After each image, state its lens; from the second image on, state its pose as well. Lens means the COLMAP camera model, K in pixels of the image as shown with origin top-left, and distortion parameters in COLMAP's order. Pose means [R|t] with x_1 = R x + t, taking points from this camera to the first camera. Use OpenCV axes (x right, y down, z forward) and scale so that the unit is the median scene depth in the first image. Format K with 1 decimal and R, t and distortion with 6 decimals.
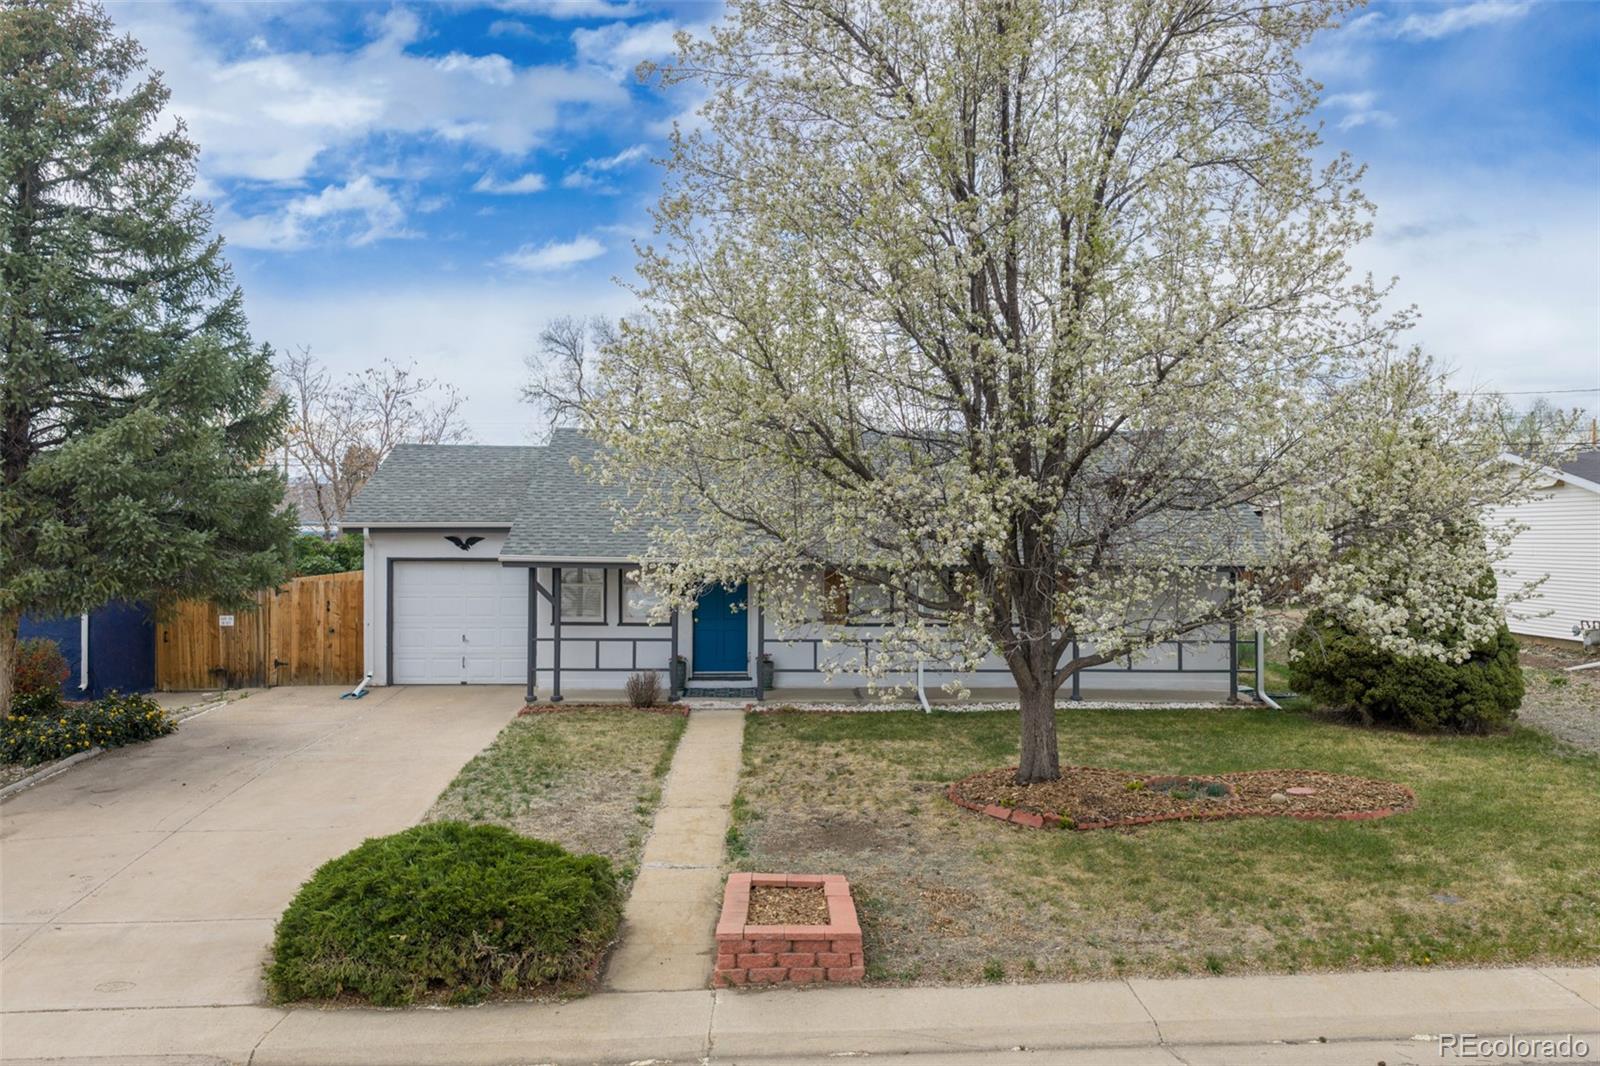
lens RADIAL K [[1309.3, 0, 803.3], [0, 1309.3, 492.8], [0, 0, 1]] dist [0.008368, -0.009175]
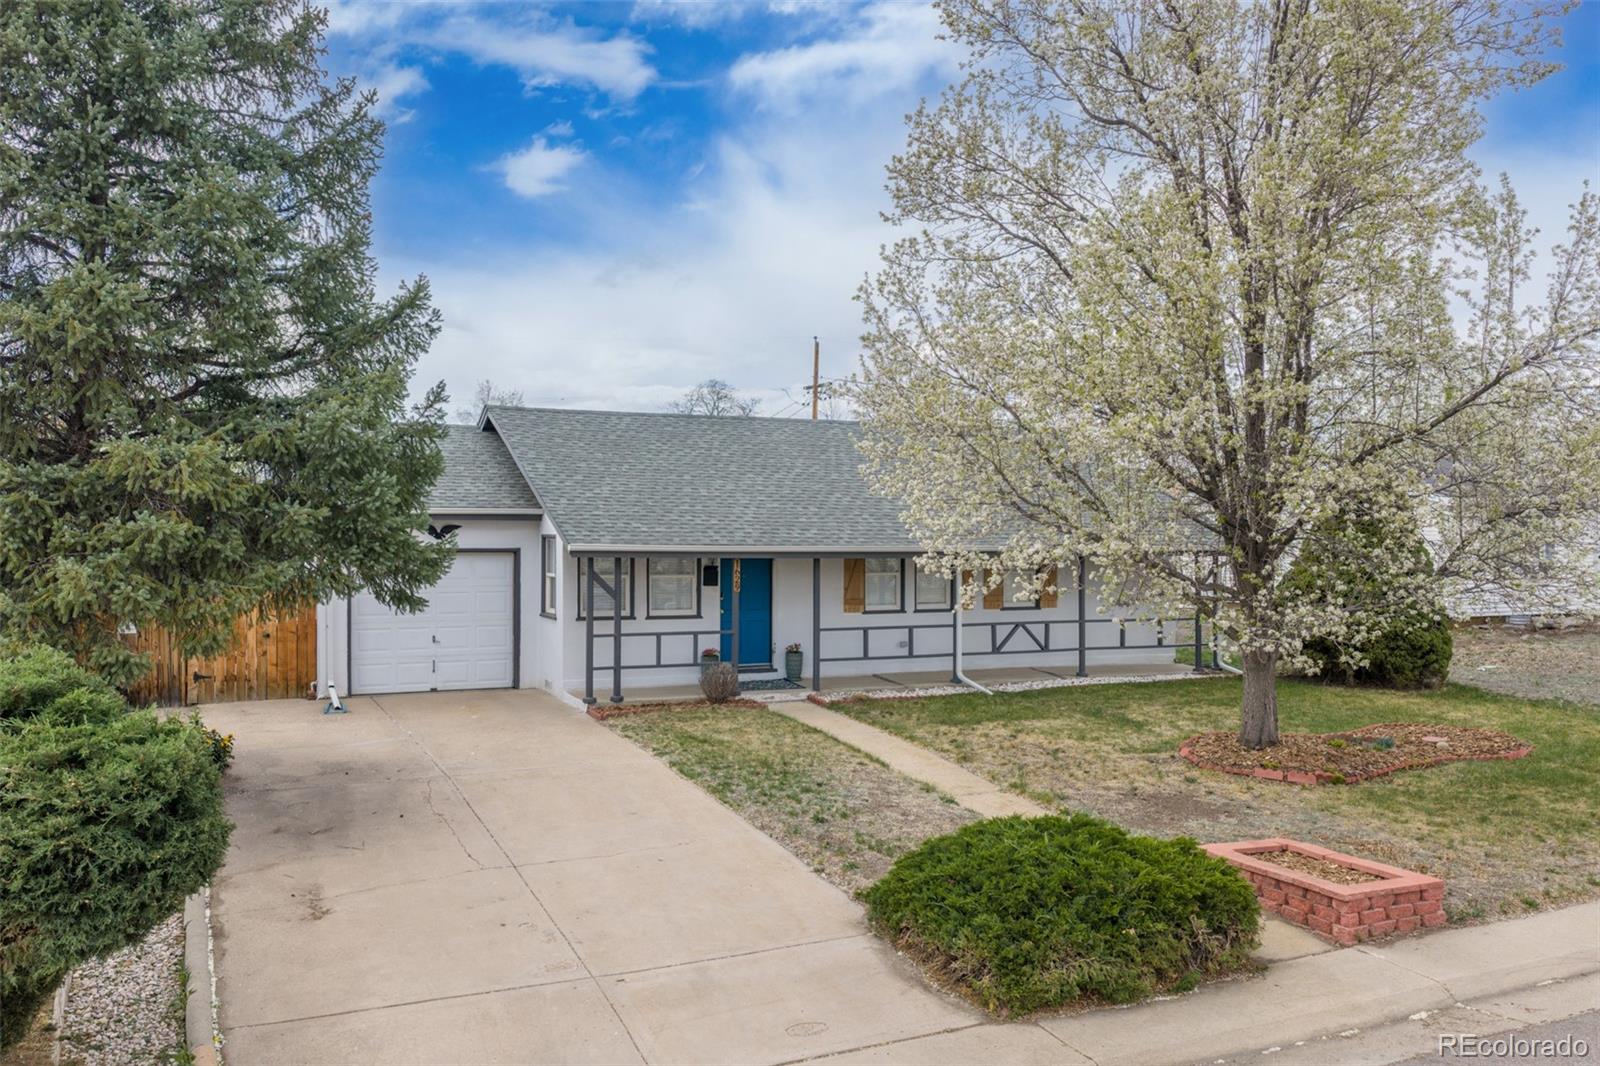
lens RADIAL K [[1327.4, 0, 789.0], [0, 1327.4, 529.9], [0, 0, 1]] dist [0.001256, -0.002979]
pose [[0.922610, -0.000786, 0.385734, -0.684165], [-0.012037, 0.999452, 0.030826, 0.012769], [-0.385547, -0.033084, 0.922095, 0.154892]]
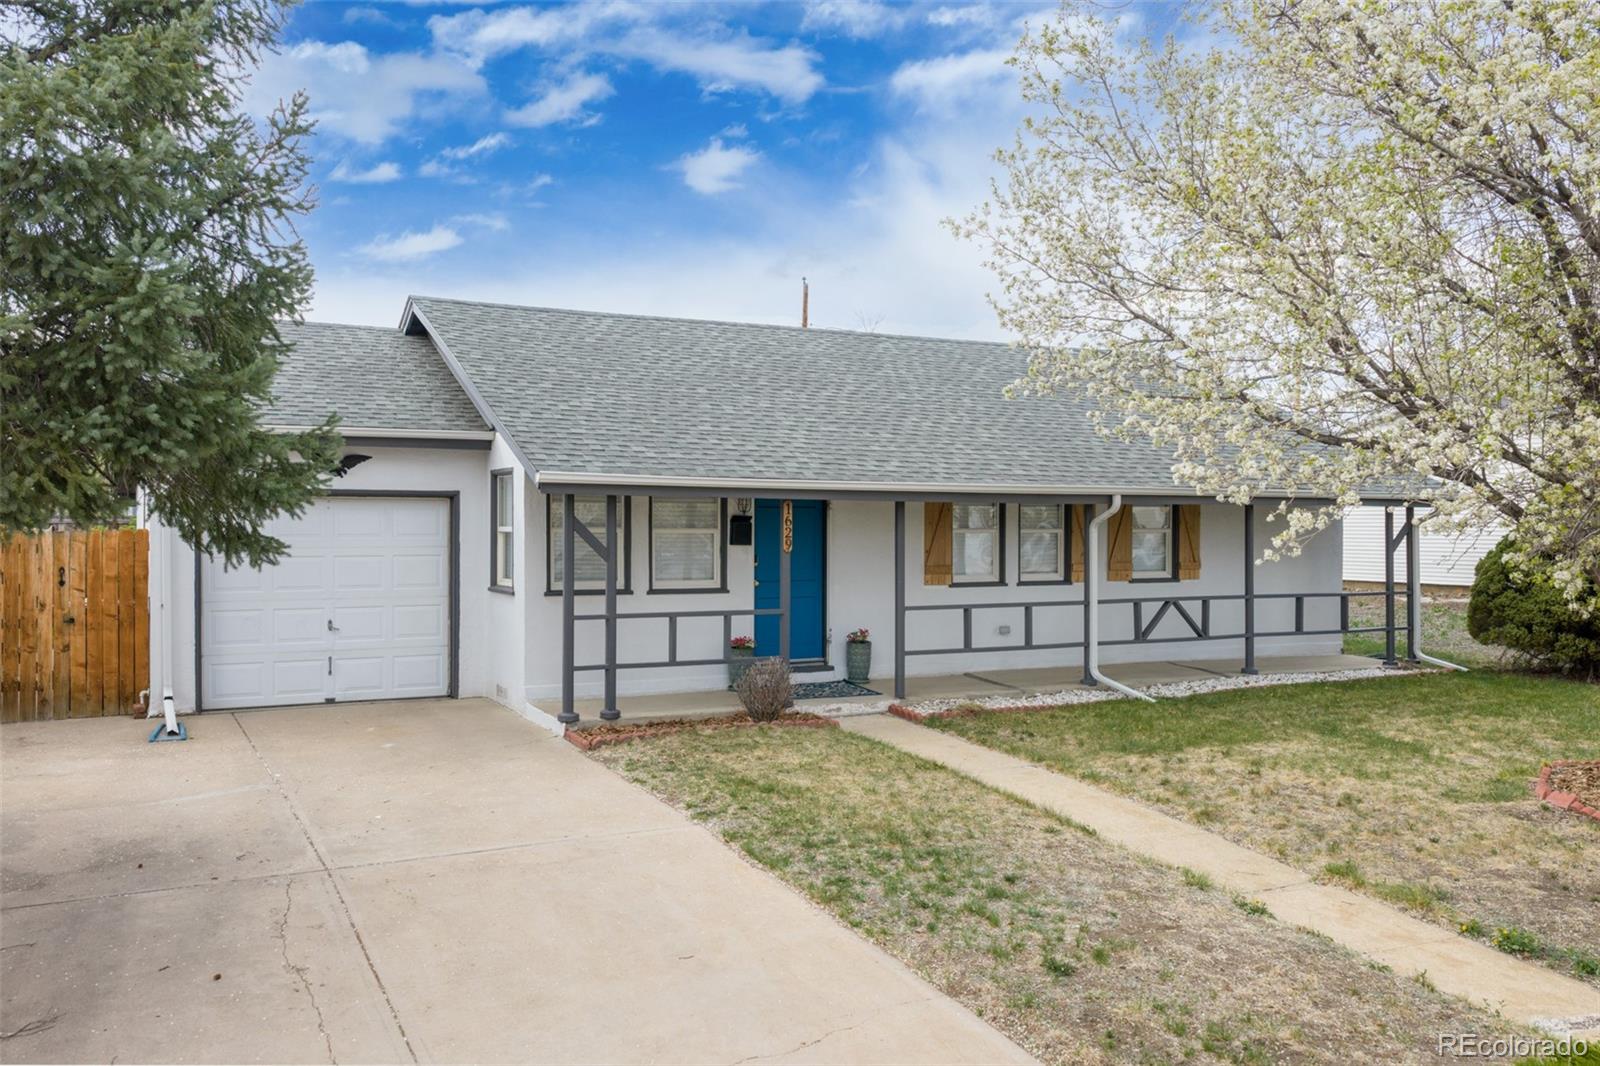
lens RADIAL K [[1327.4, 0, 789.0], [0, 1327.4, 529.9], [0, 0, 1]] dist [0.001256, -0.002979]
pose [[0.904622, -0.004821, 0.426187, -0.584023], [-0.011804, 0.999269, 0.036358, 0.077803], [-0.426050, -0.037921, 0.903904, 0.660495]]
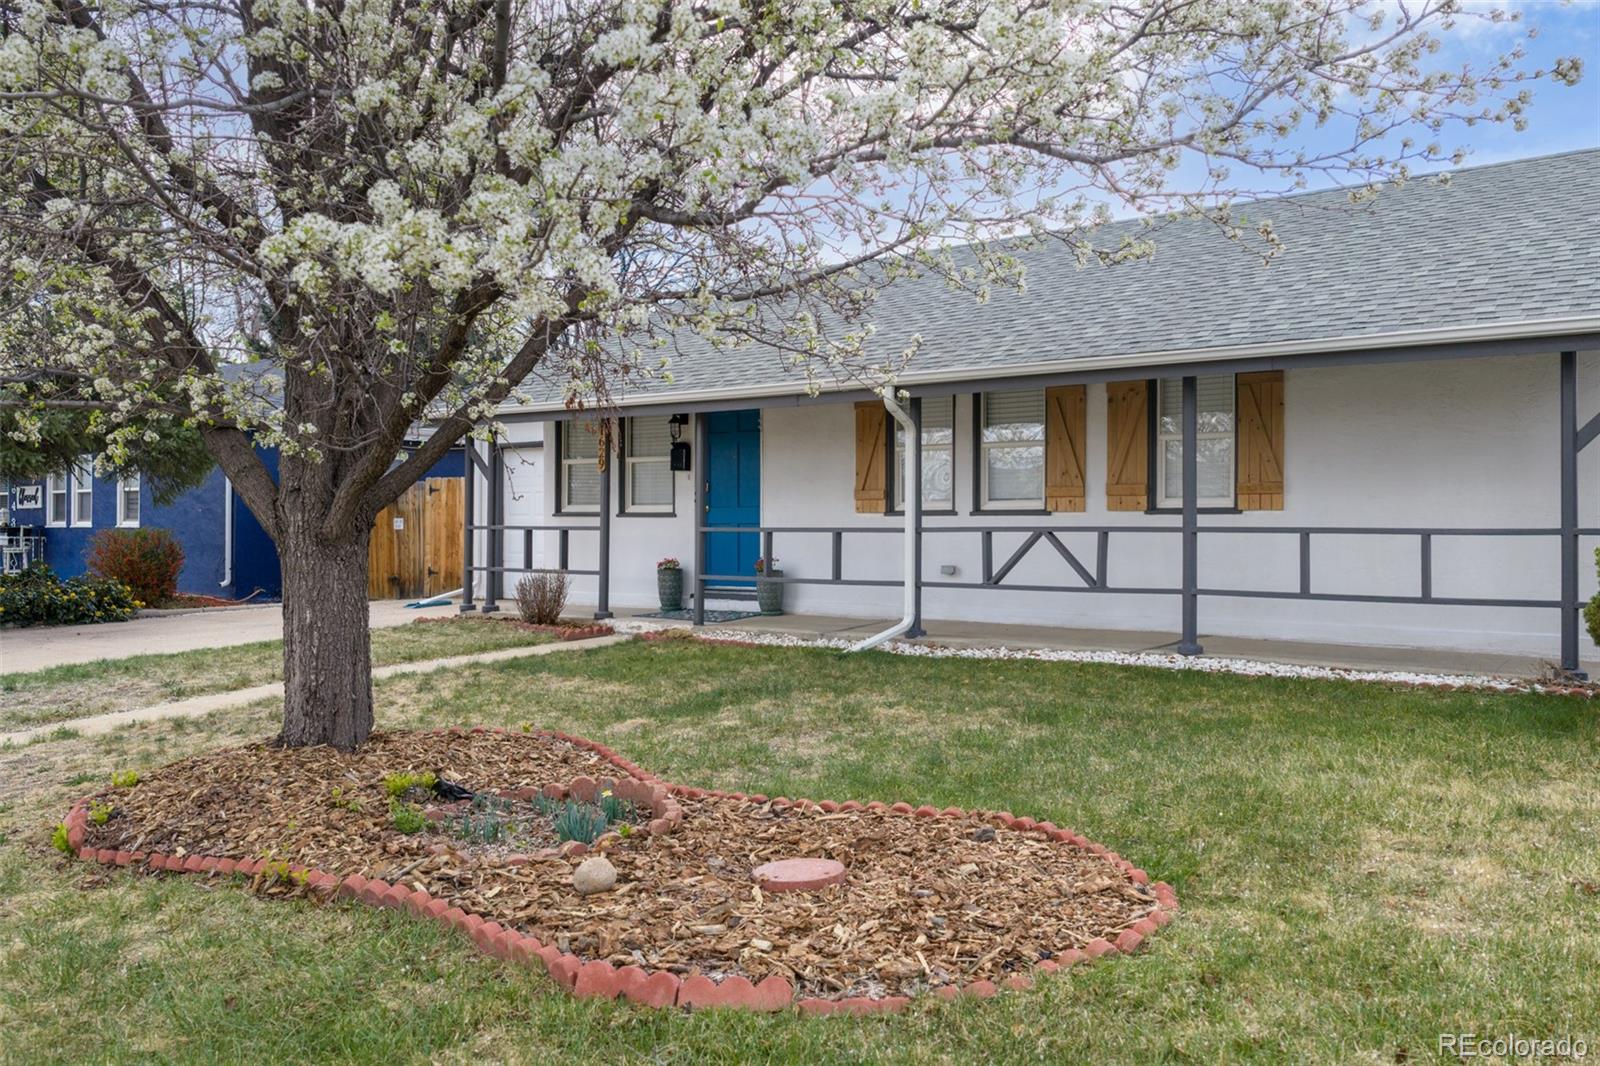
lens RADIAL K [[1337.1, 0, 800.0], [0, 1337.1, 533.0], [0, 0, 1]] dist [0.005714, -0.003817]
pose [[0.765958, -0.002084, -0.642888, 0.661722], [0.026115, 0.999270, 0.027875, 0.154079], [0.642360, -0.038141, 0.765453, 0.850284]]
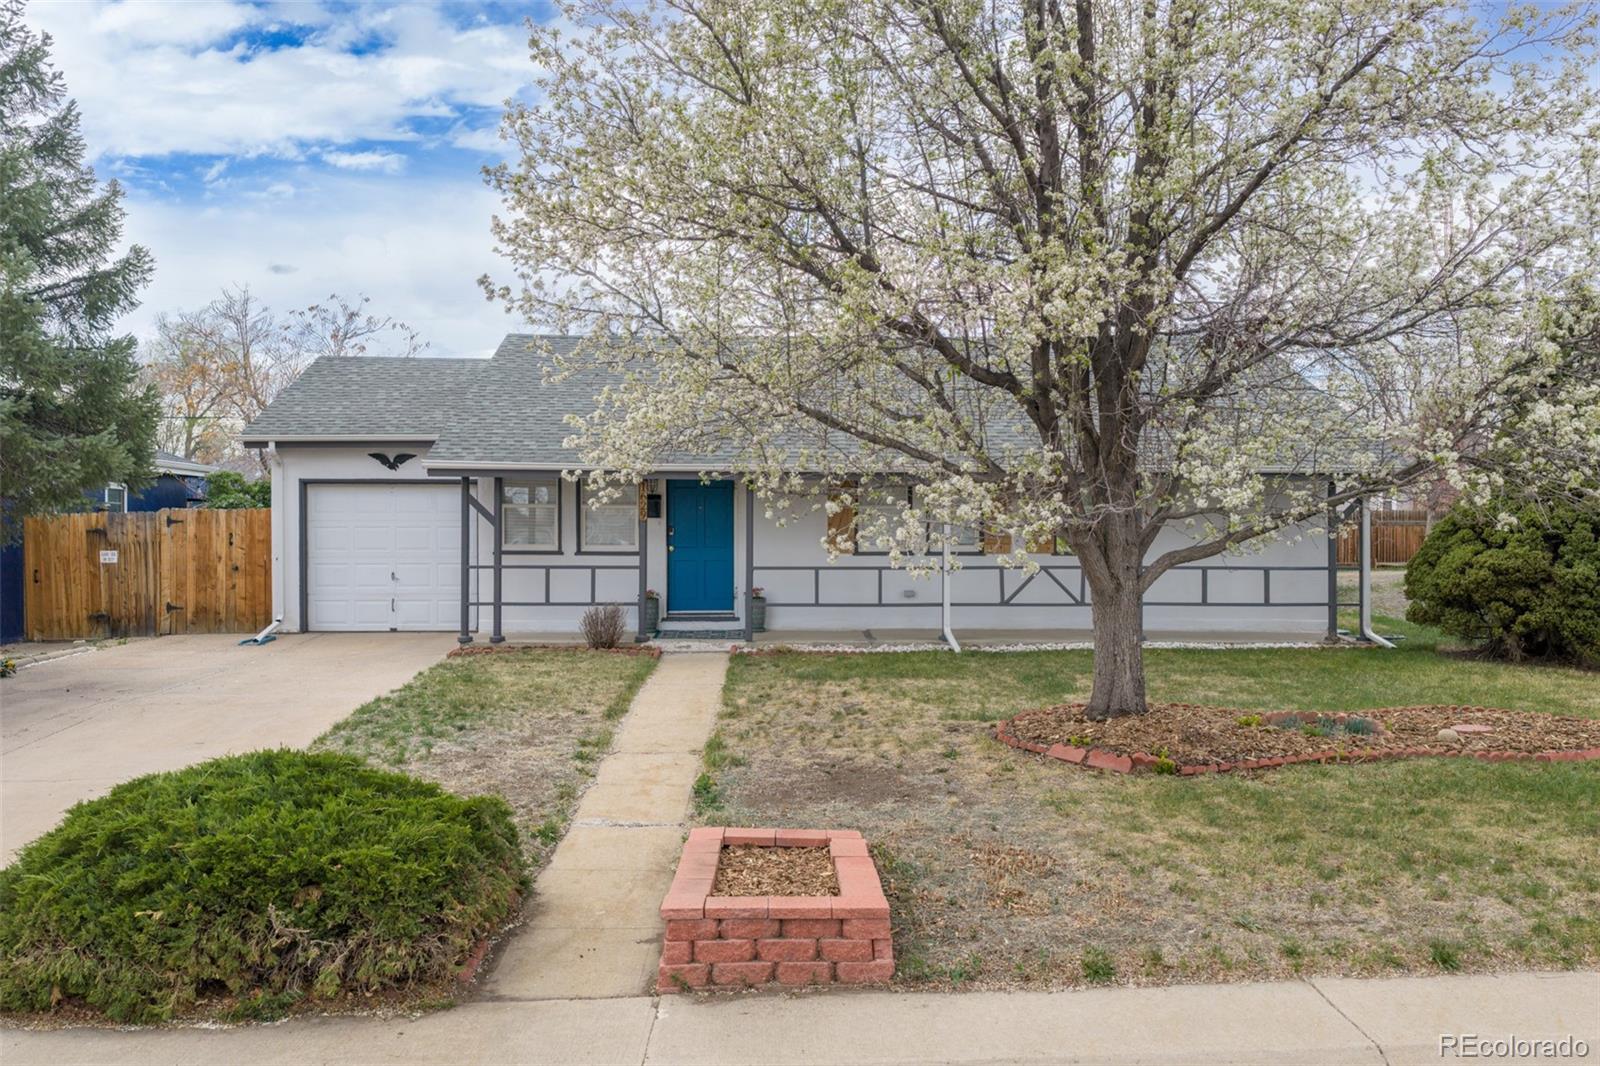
lens RADIAL K [[1337.1, 0, 800.0], [0, 1337.1, 533.0], [0, 0, 1]] dist [0.005714, -0.003817]
pose [[0.999989, -0.003332, -0.003335, 0.002878], [0.003435, 0.999504, 0.031318, 0.103484], [0.003229, -0.031329, 0.999504, 0.275978]]
